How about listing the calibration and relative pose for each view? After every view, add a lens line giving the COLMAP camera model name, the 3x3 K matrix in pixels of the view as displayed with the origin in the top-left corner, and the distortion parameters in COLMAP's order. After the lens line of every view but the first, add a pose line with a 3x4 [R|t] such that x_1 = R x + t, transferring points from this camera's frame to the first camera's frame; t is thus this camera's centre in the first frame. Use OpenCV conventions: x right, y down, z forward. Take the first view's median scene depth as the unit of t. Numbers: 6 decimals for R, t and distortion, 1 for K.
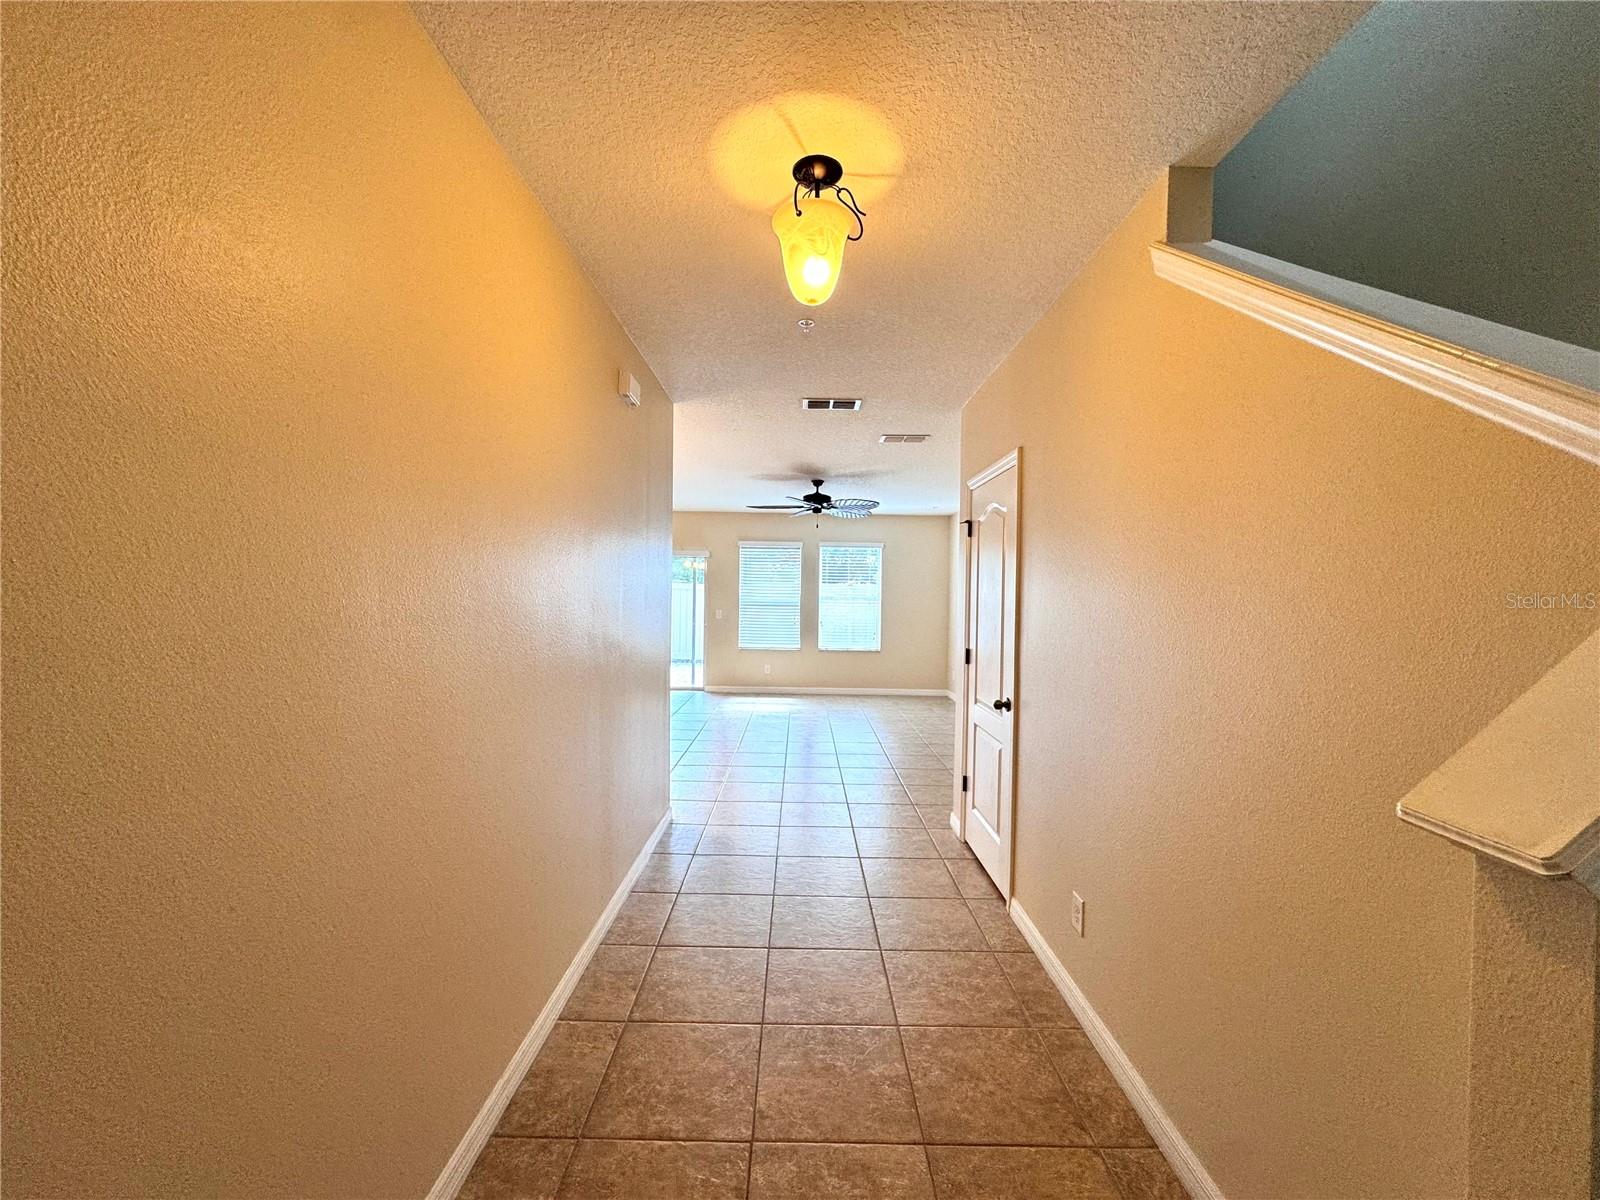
lens RADIAL K [[638.6, 0, 800.7], [0, 638.6, 599.3], [0, 0, 1]] dist [-0.002703, 0.000244]
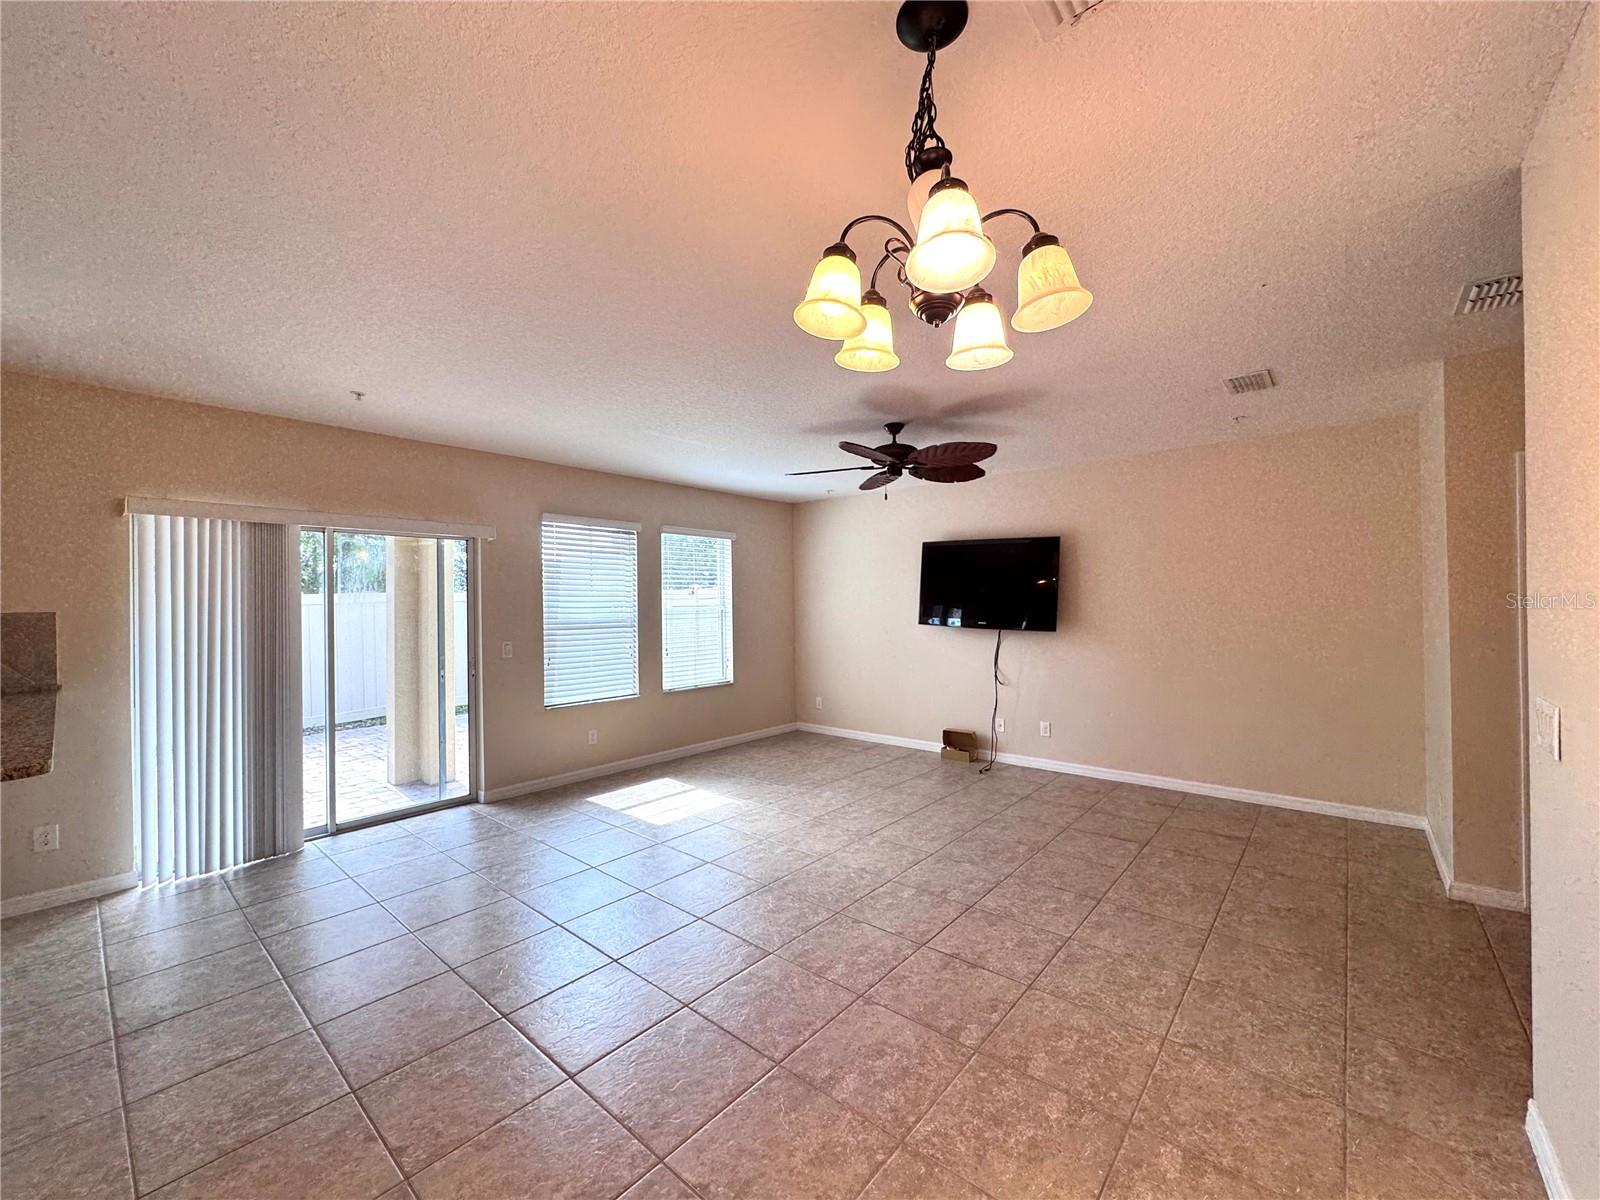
lens RADIAL K [[638.6, 0, 800.7], [0, 638.6, 599.3], [0, 0, 1]] dist [-0.002703, 0.000244]
pose [[0.647747, -0.018084, 0.761641, -0.375963], [0.042147, 0.999038, -0.012124, -0.001664], [-0.760689, 0.039954, 0.647886, 0.457794]]
